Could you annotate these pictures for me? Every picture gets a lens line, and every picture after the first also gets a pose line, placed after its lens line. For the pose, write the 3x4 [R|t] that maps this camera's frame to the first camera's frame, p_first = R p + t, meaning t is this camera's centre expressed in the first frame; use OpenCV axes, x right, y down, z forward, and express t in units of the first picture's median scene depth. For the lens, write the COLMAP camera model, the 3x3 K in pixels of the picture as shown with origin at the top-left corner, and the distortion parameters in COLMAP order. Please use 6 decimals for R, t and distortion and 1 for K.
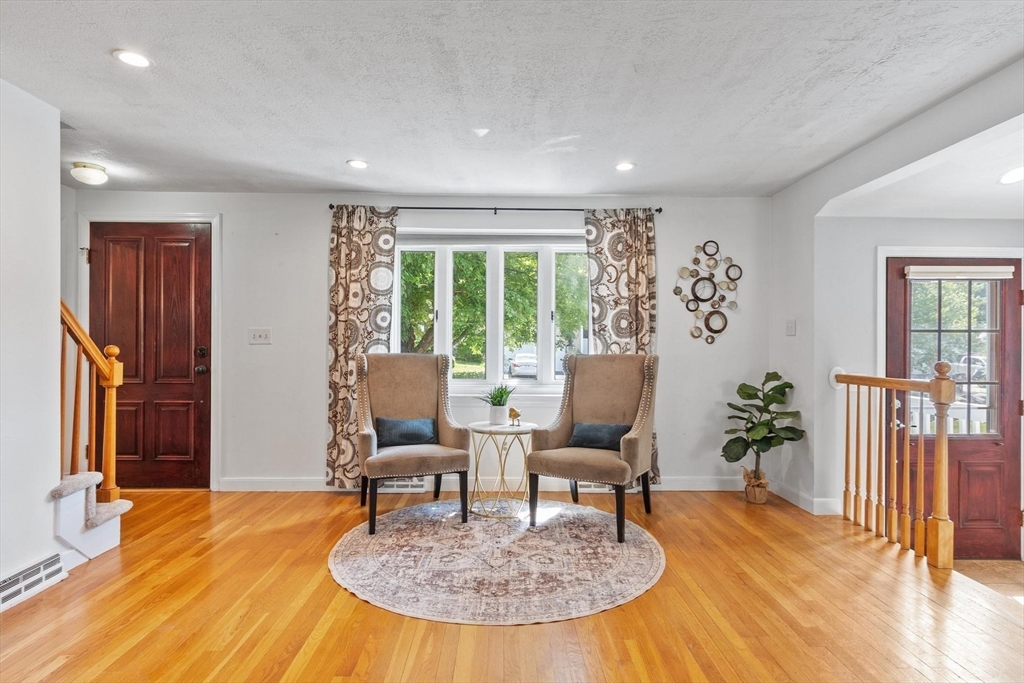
lens RADIAL K [[556.8, 0, 510.4], [0, 556.8, 350.9], [0, 0, 1]] dist [0.008149, 0.000051]
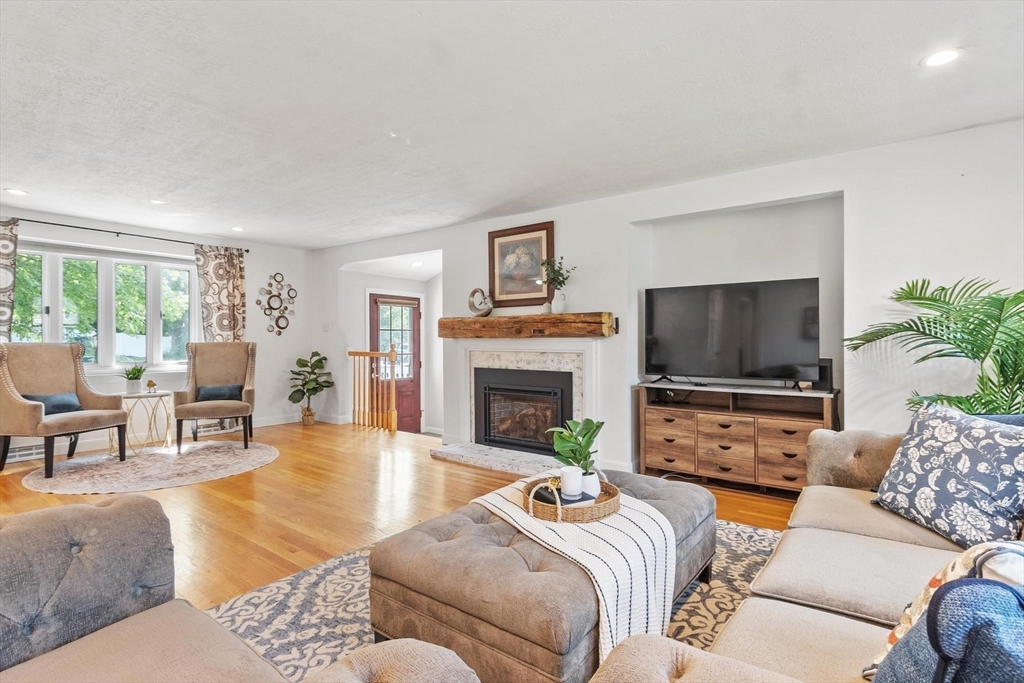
lens RADIAL K [[521.4, 0, 508.7], [0, 521.4, 344.7], [0, 0, 1]] dist [-0.001938, -0.000779]
pose [[0.635893, -0.010227, 0.771710, -0.436731], [0.006389, 0.999948, 0.007987, 0.006767], [-0.771751, -0.000149, 0.635925, -0.552494]]
